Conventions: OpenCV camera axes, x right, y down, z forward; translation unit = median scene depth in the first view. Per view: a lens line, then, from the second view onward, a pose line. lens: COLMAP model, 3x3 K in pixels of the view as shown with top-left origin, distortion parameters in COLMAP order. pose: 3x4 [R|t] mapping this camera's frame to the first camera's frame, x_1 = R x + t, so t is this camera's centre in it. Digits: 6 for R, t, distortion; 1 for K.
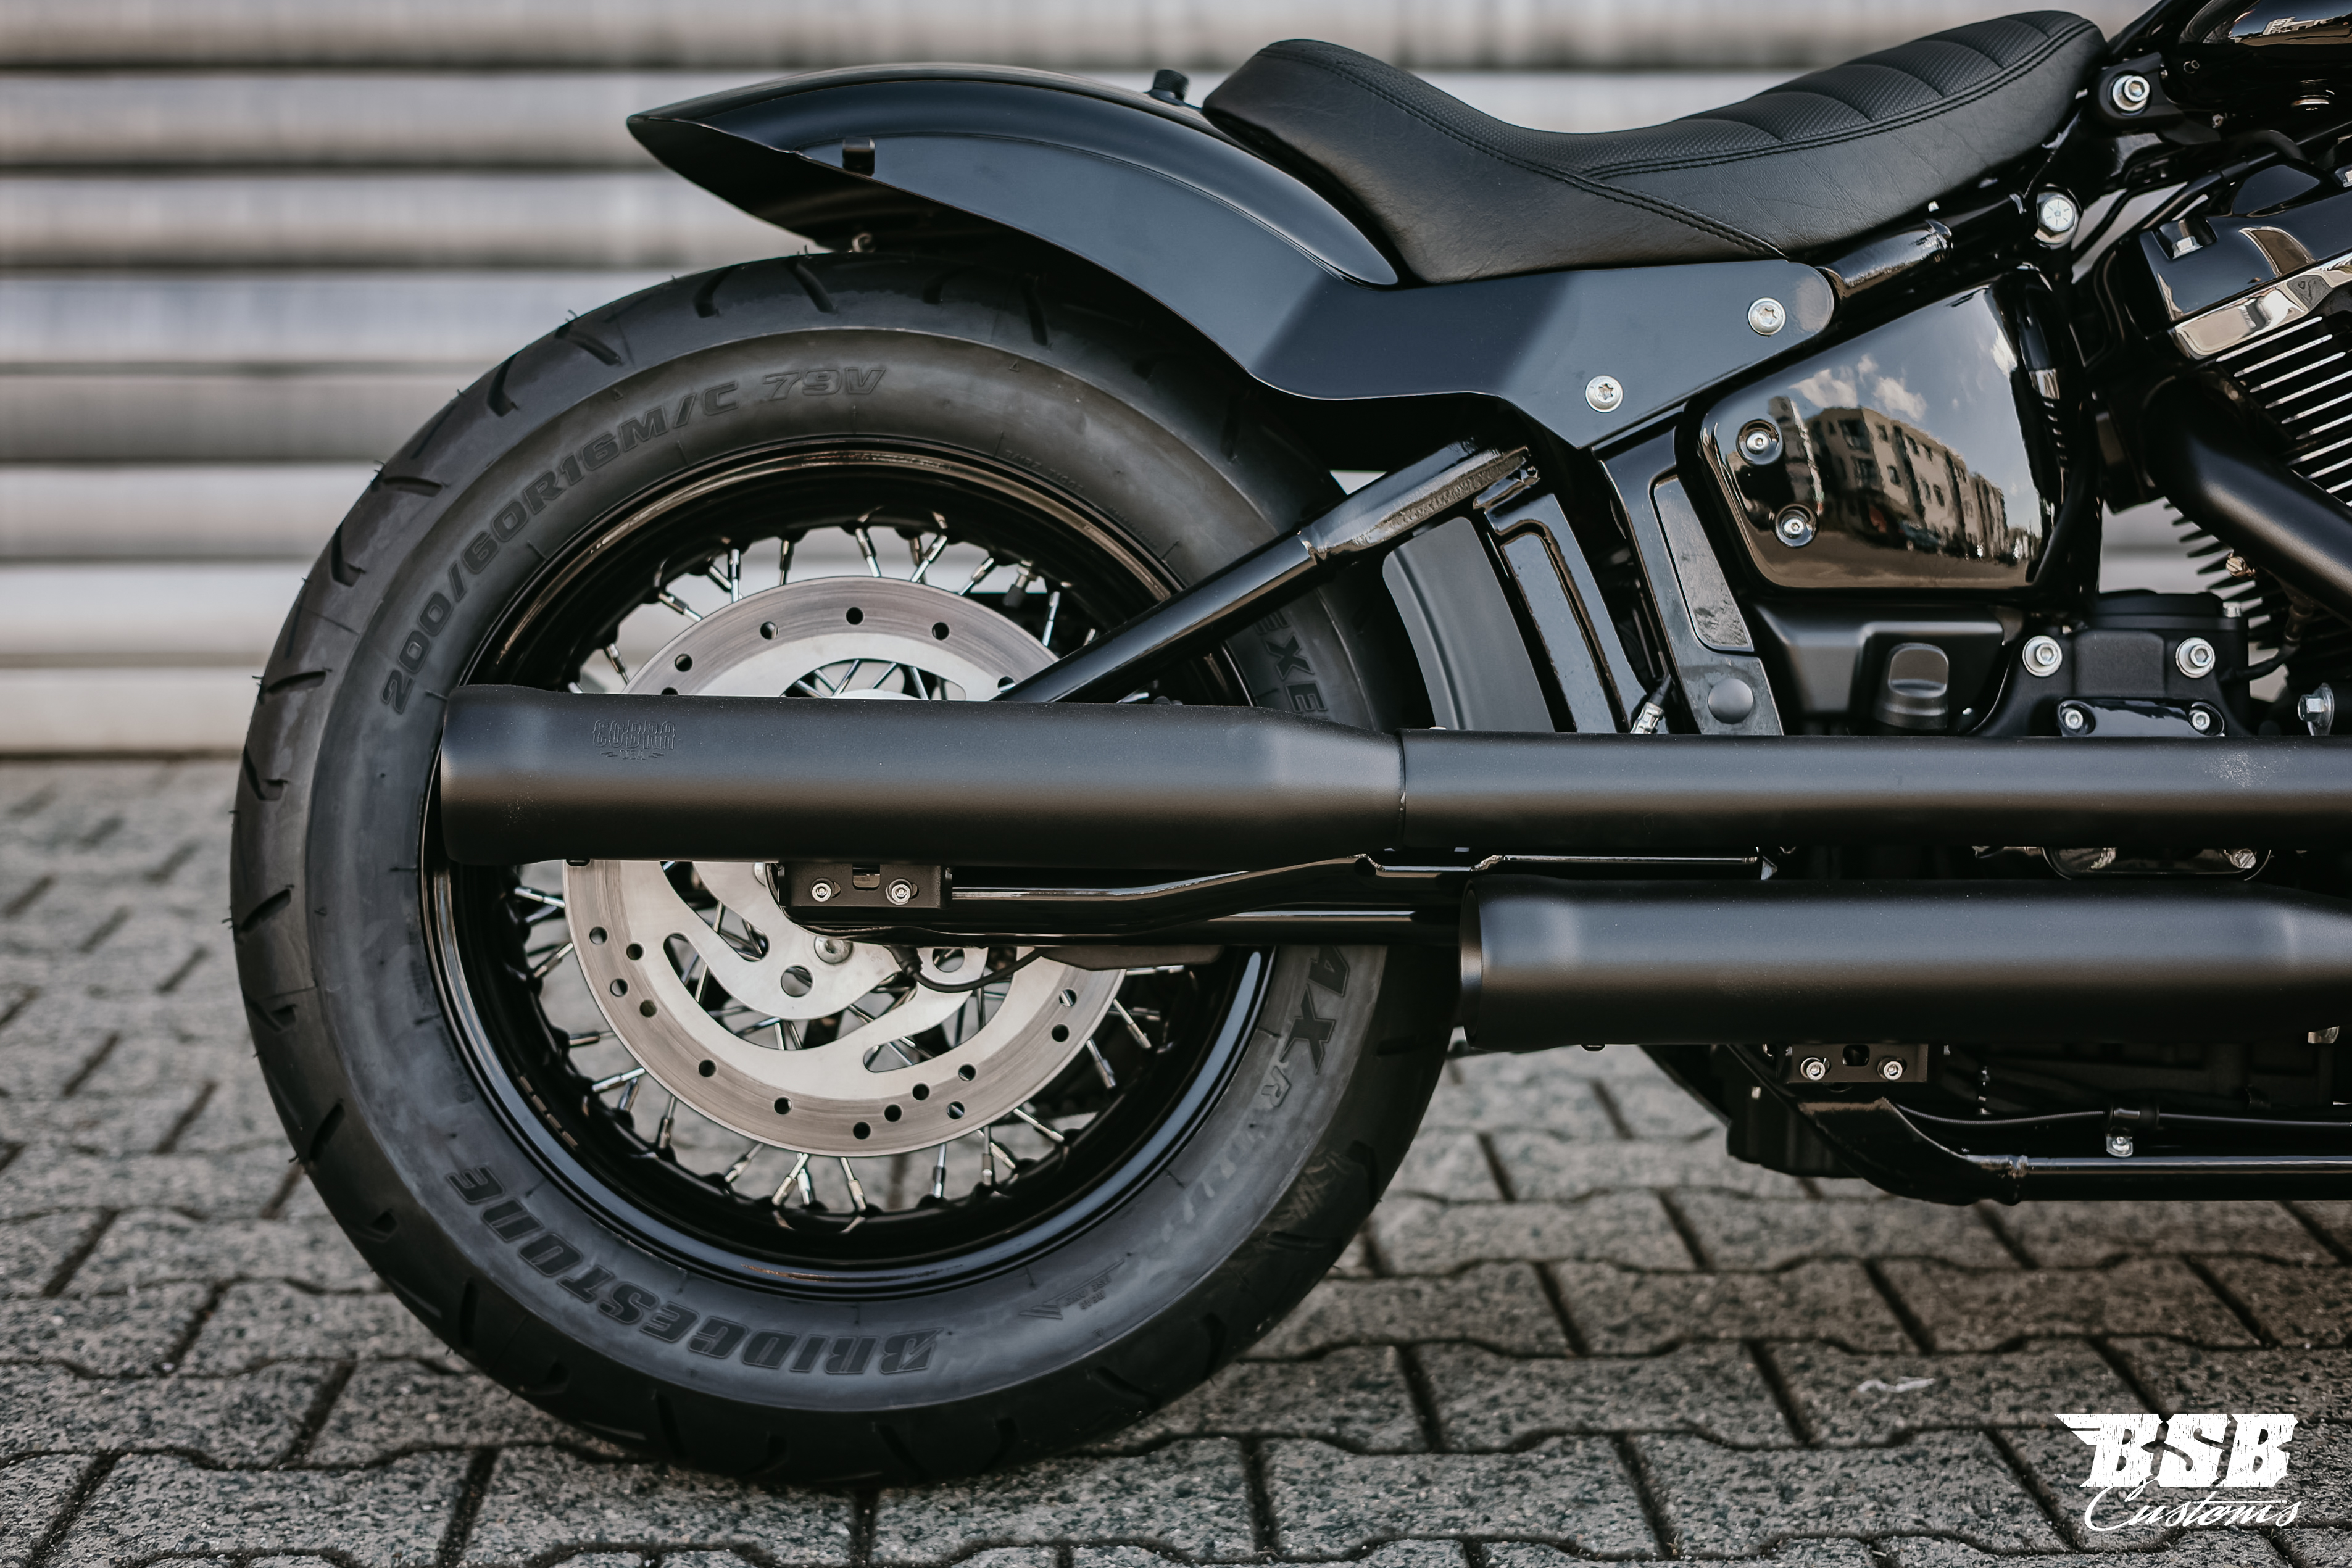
lens RADIAL K [[3568.9, 0, 1189.3], [0, 3568.9, 763.1], [0, 0, 1]] dist [0.013678, 0.000000]
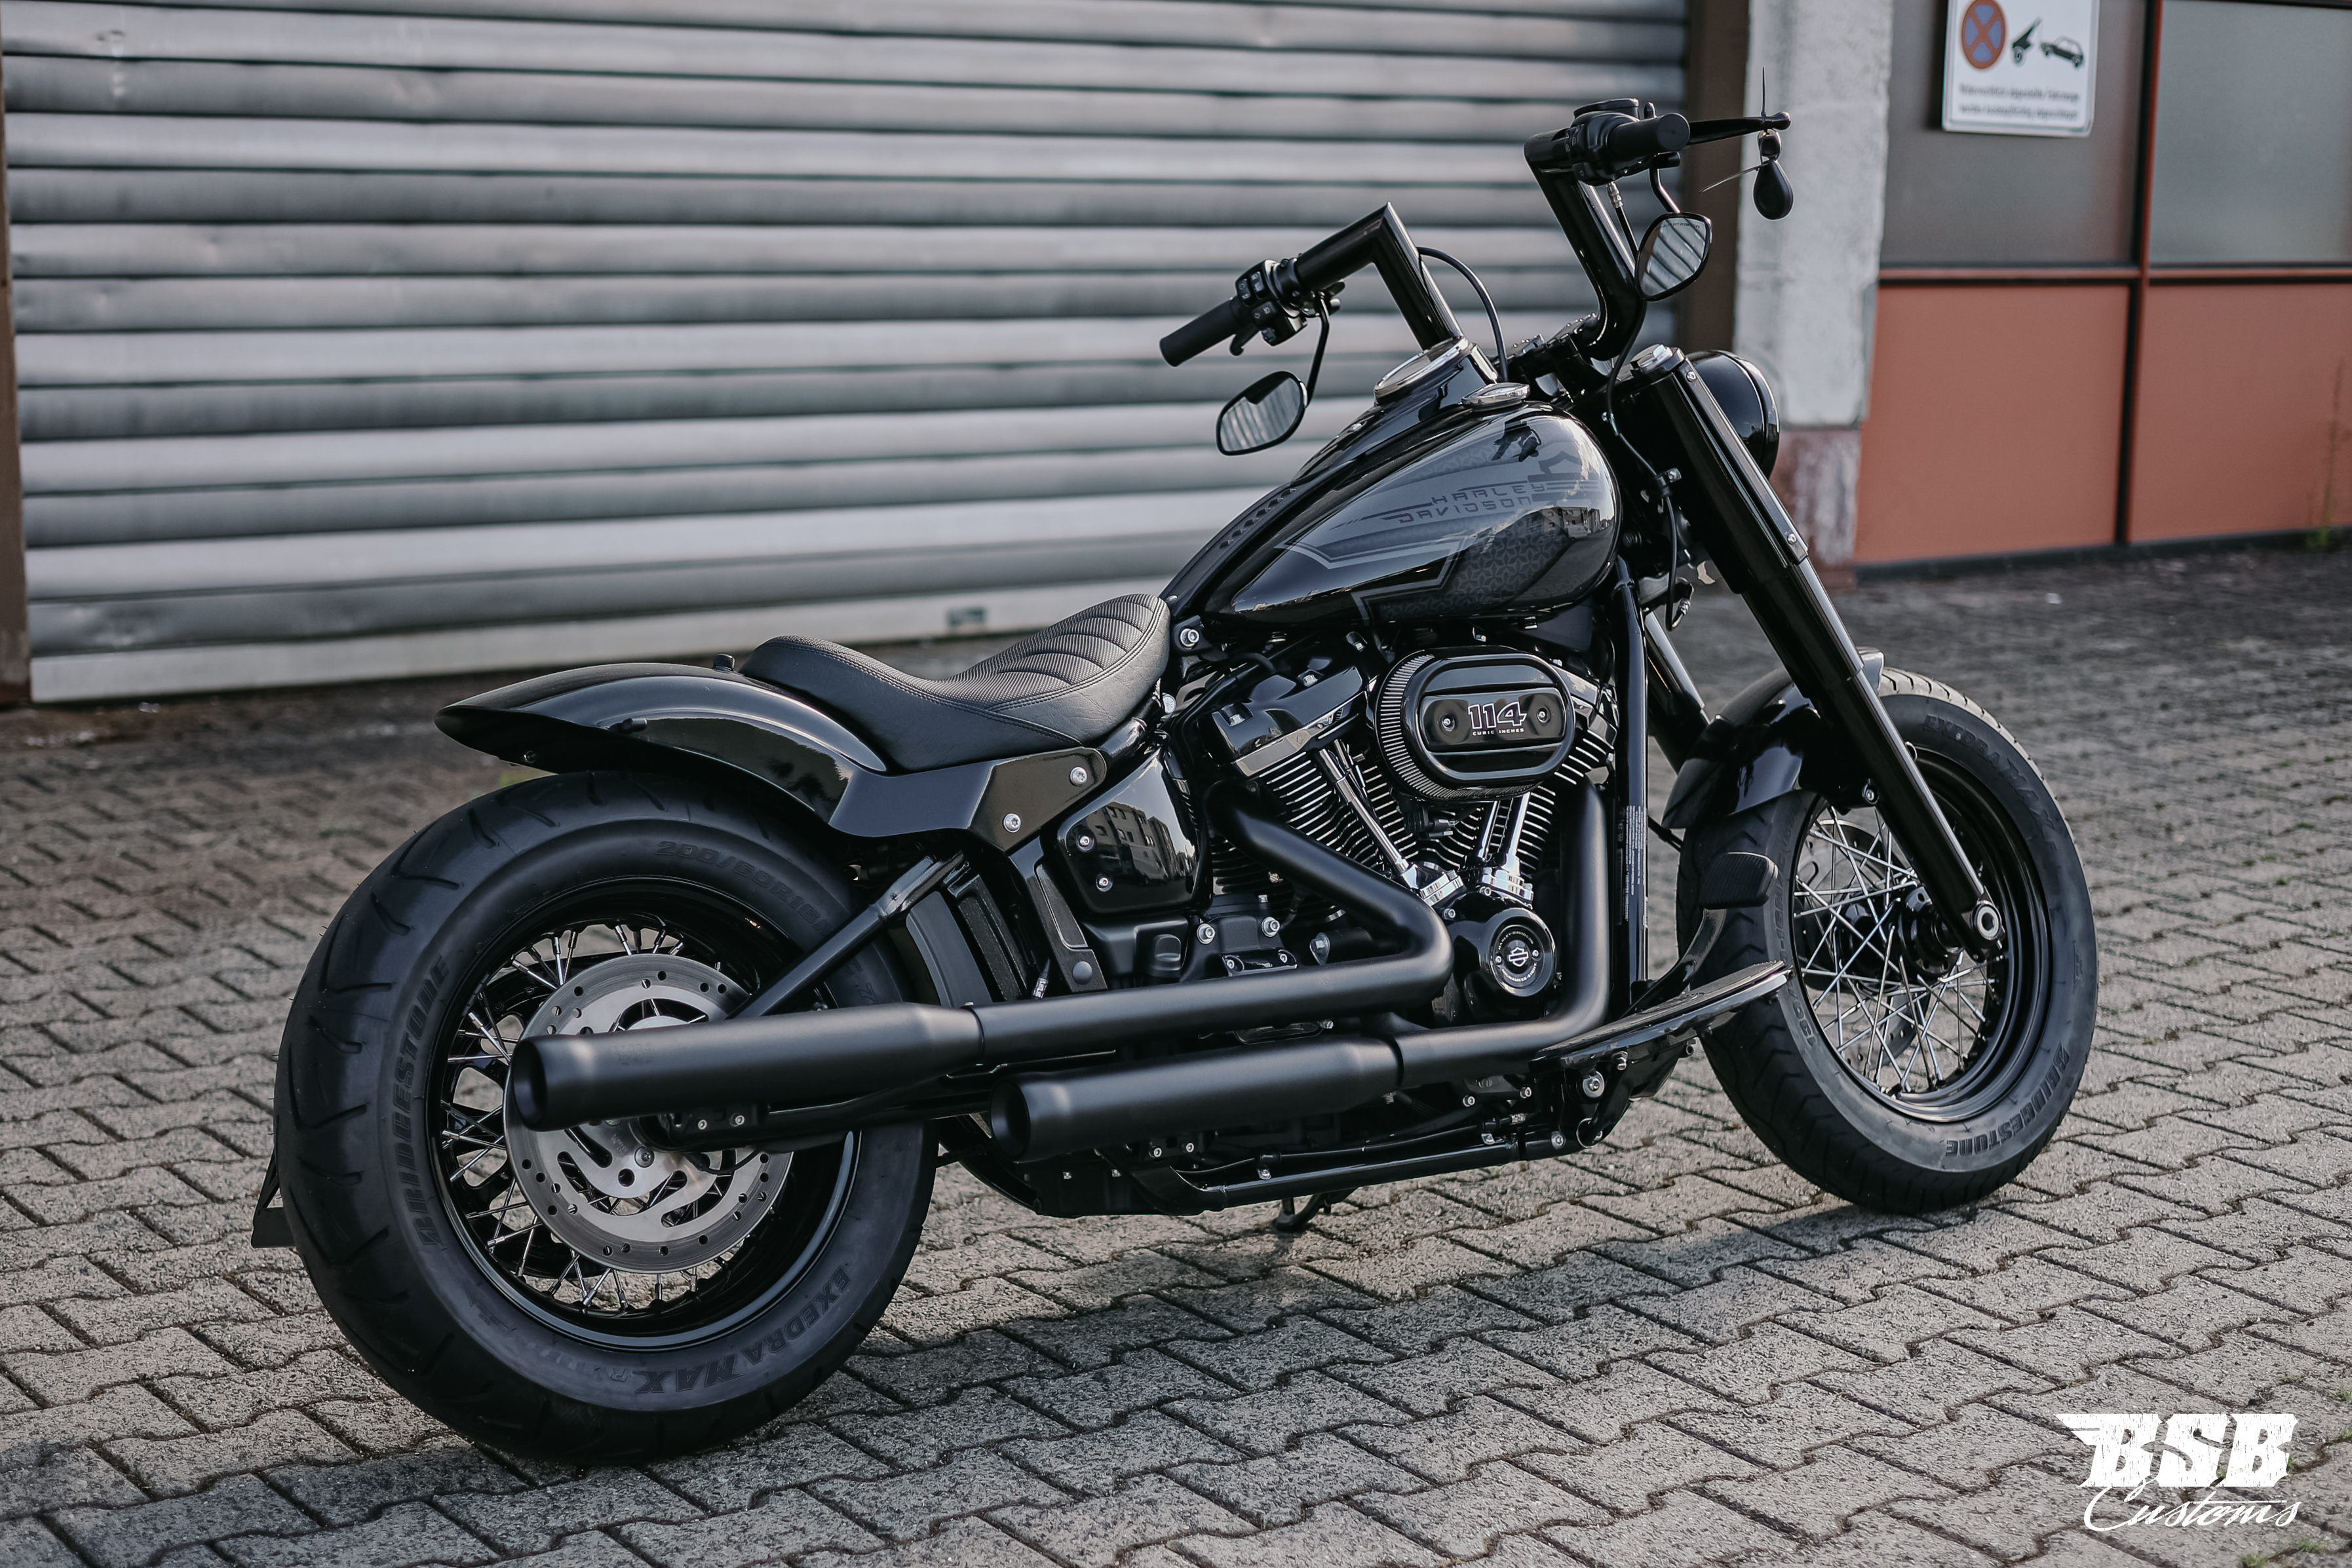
lens RADIAL K [[3568.9, 0, 1162.2], [0, 3568.9, 793.8], [0, 0, 1]] dist [0.013678, 0.000000]
pose [[0.873709, -0.078780, 0.480028, -0.730457], [0.096342, 0.995276, -0.012014, -0.085787], [-0.476814, 0.056743, 0.877171, -0.734588]]
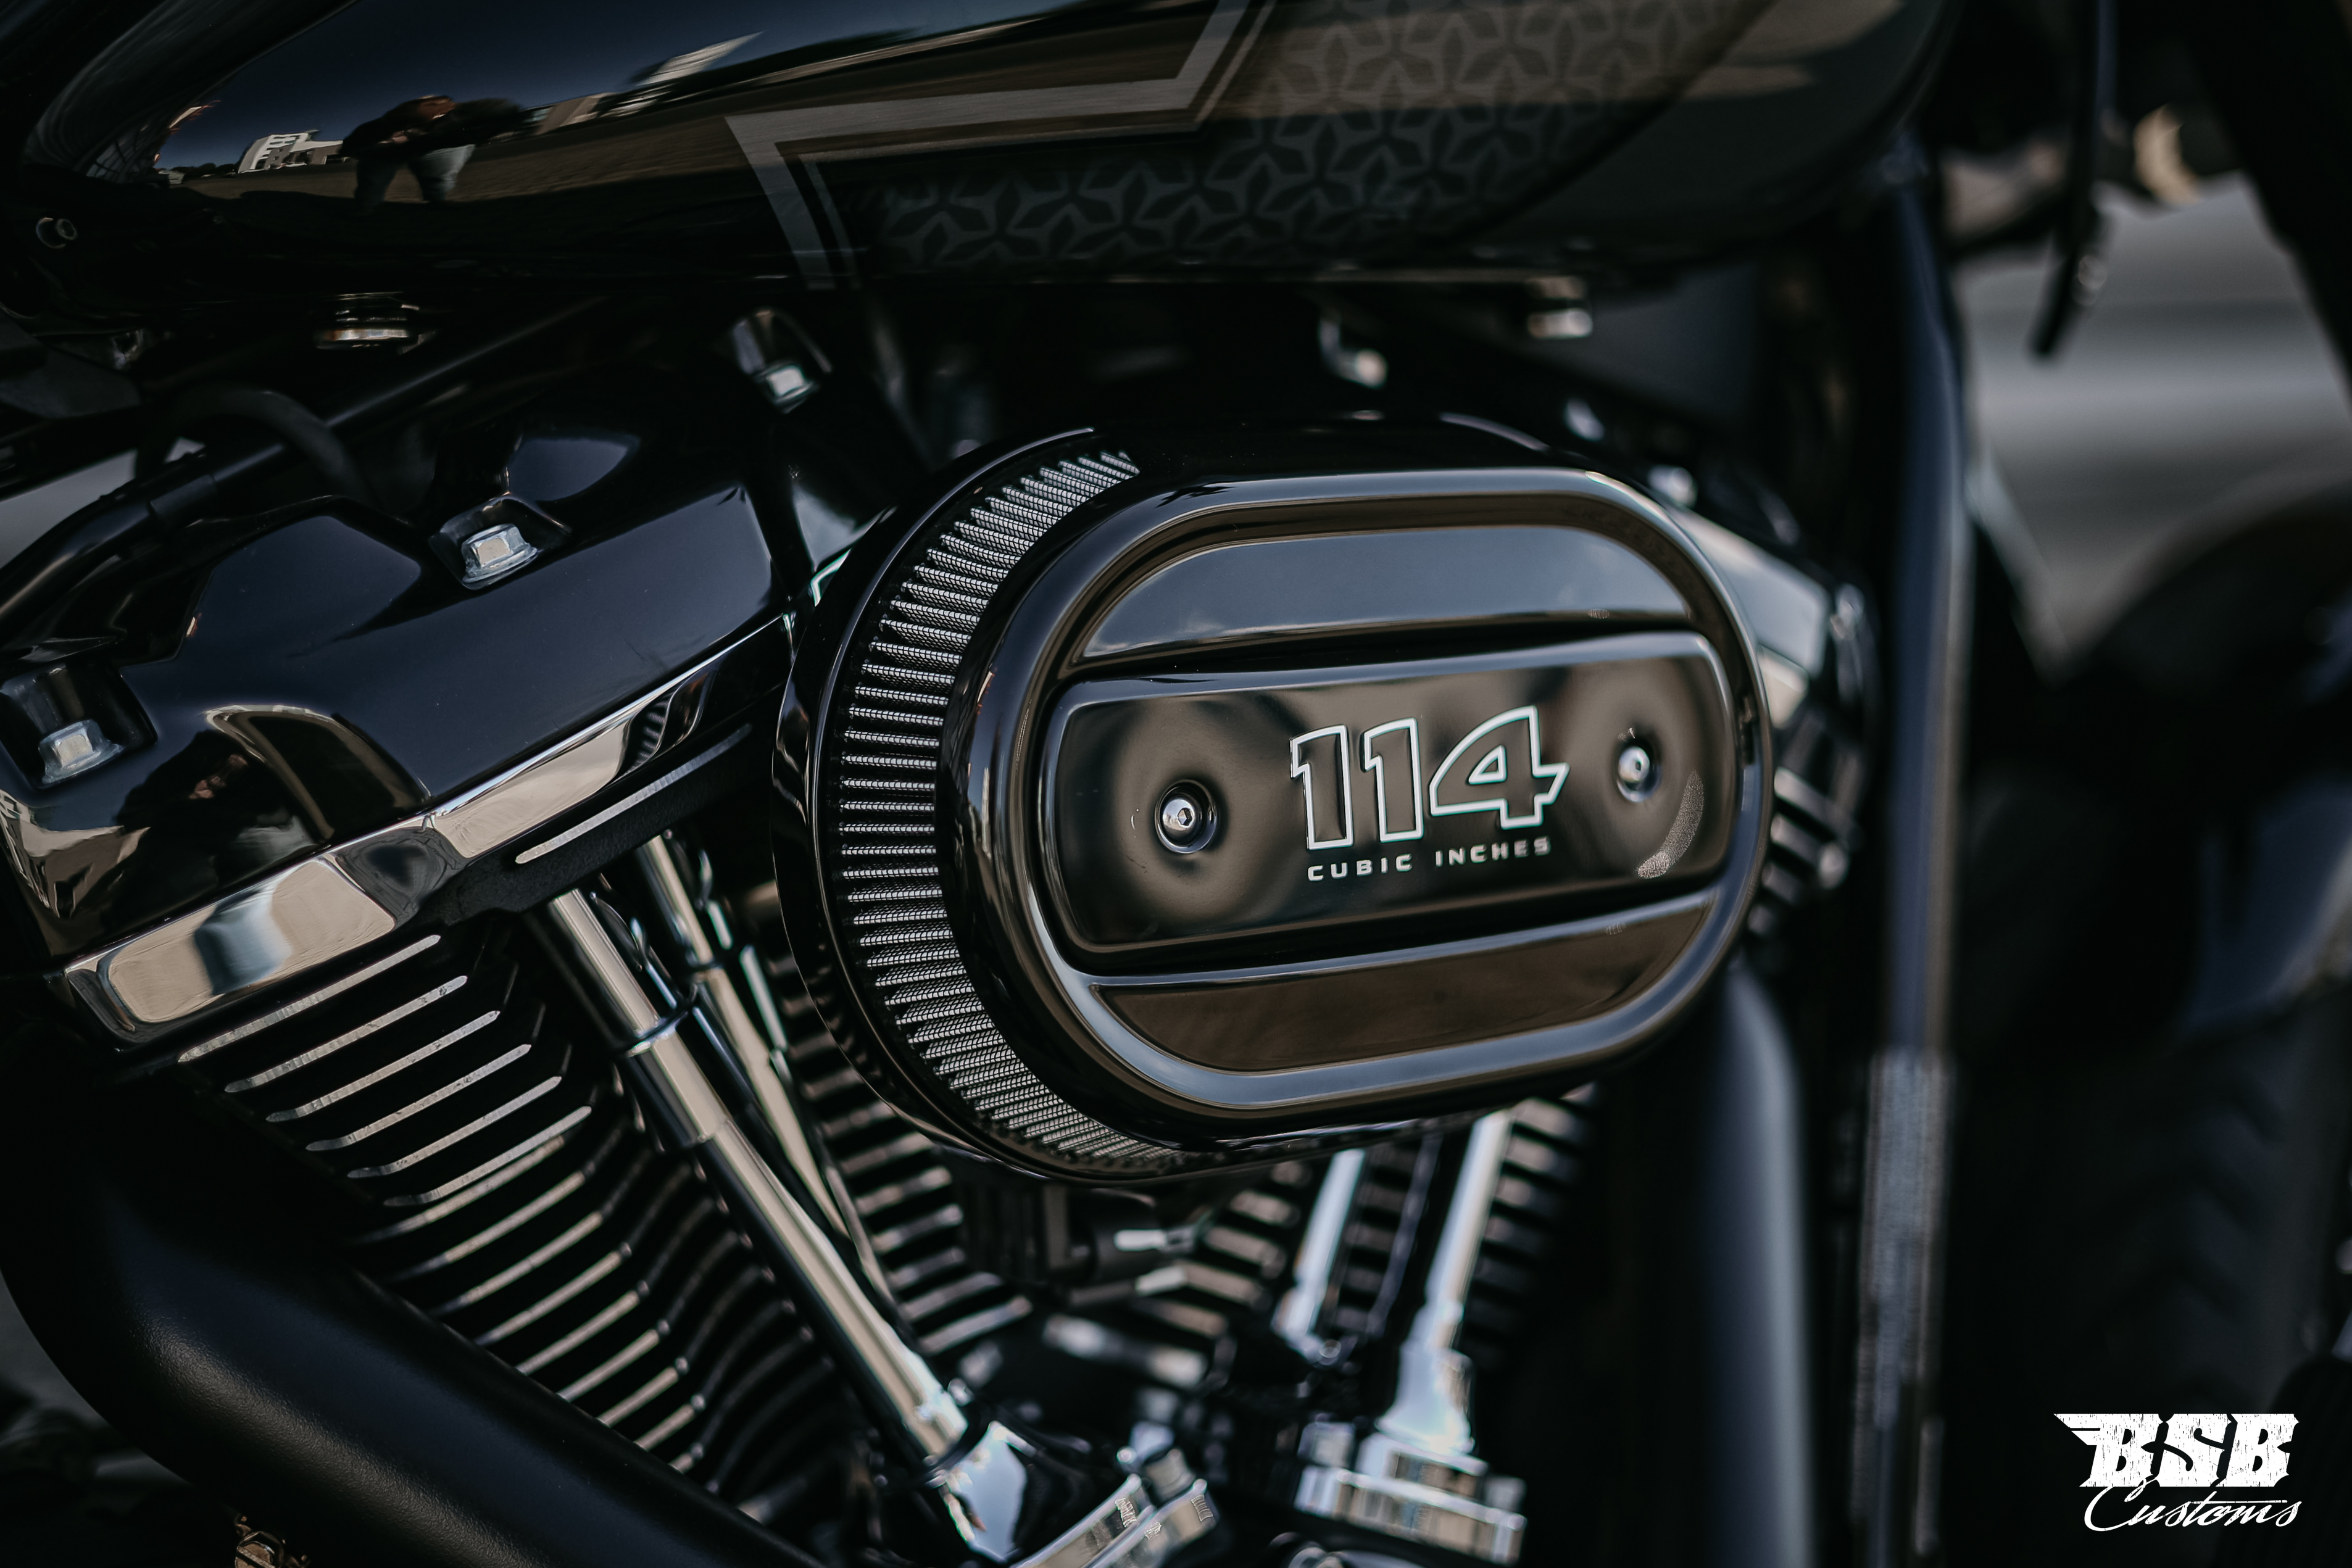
lens RADIAL K [[3619.2, 0, 1184.9], [0, 3619.2, 774.7], [0, 0, 1]] dist [0.017348, 0.000000]
pose [[0.839764, -0.083307, 0.536522, 0.176853], [0.034779, 0.994383, 0.099963, -0.180377], [-0.541836, -0.065286, 0.837945, 0.634444]]
